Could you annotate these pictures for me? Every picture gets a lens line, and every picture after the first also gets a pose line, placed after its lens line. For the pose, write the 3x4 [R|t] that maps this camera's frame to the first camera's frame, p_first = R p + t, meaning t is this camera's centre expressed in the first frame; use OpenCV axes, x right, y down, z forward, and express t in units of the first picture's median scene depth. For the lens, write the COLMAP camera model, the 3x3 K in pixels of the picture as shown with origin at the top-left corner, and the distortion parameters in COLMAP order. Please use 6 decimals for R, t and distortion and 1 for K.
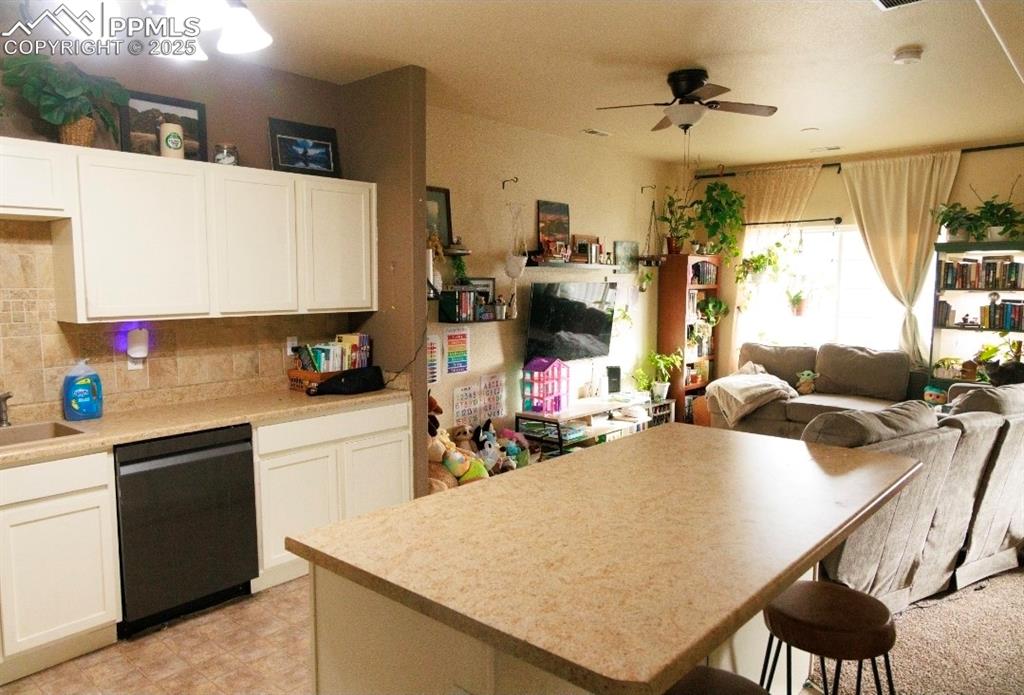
lens RADIAL K [[709.8, 0, 490.2], [0, 709.8, 343.7], [0, 0, 1]] dist [-0.000145, 0.001358]
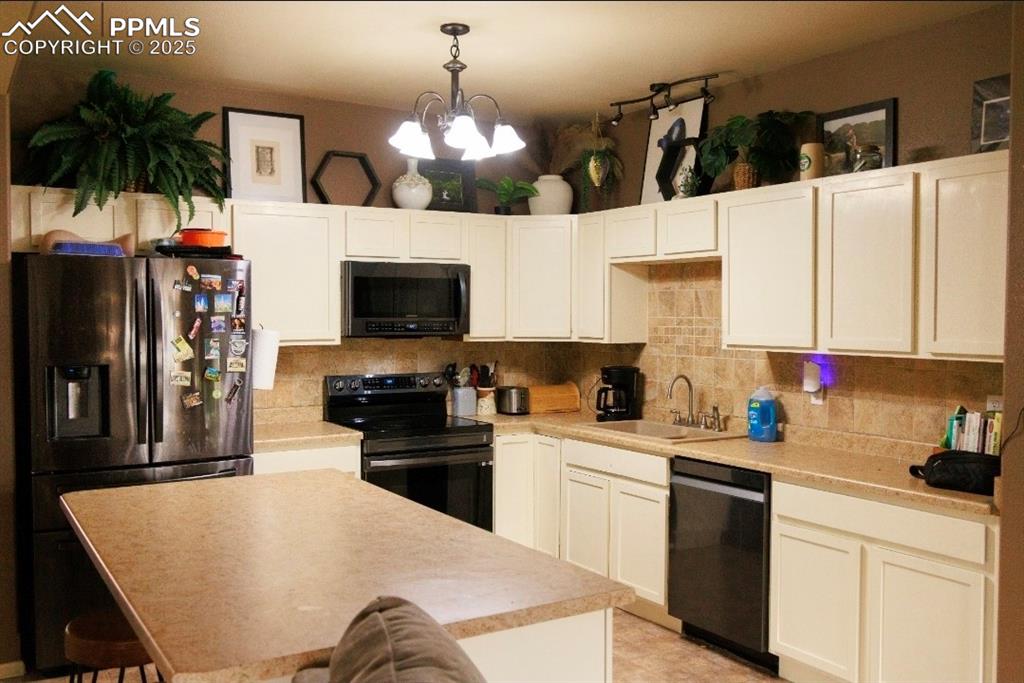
lens RADIAL K [[915.4, 0, 521.9], [0, 915.4, 339.1], [0, 0, 1]] dist [-0.011632, -0.009809]
pose [[-0.275479, 0.031654, -0.960786, 0.455262], [-0.083278, 0.994915, 0.056656, -0.050859], [0.957693, 0.095620, -0.271442, 0.551766]]
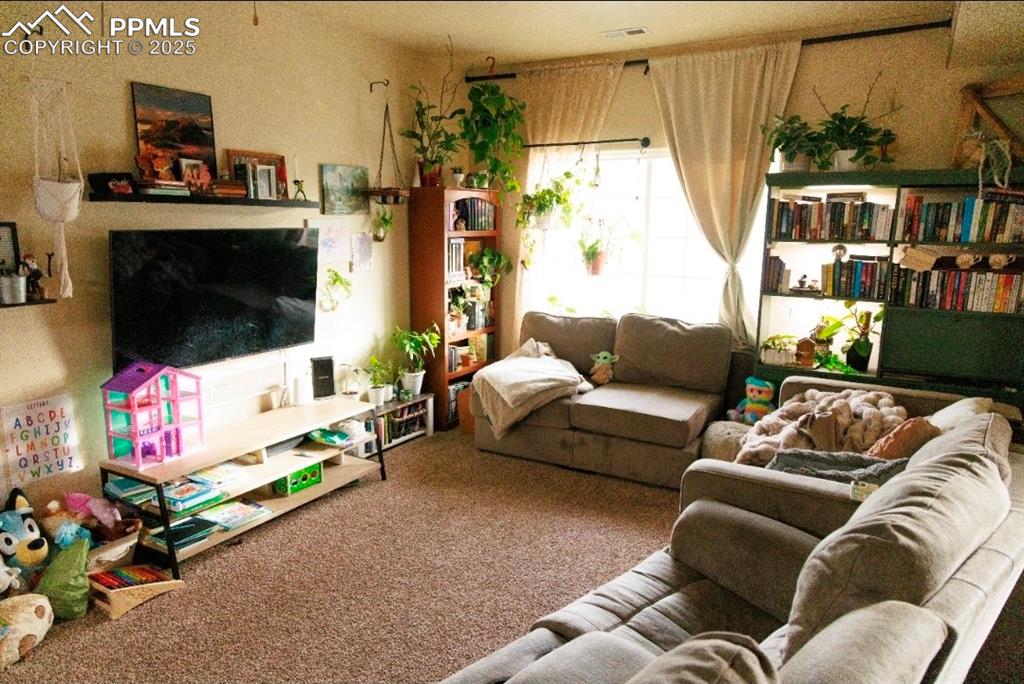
lens RADIAL K [[681.0, 0, 511.5], [0, 681.0, 341.5], [0, 0, 1]] dist [-0.004566, 0.000116]
pose [[0.977242, -0.032976, 0.209551, 0.229128], [0.014521, 0.995925, 0.089006, -0.039130], [-0.211632, -0.083938, 0.973738, 0.376427]]
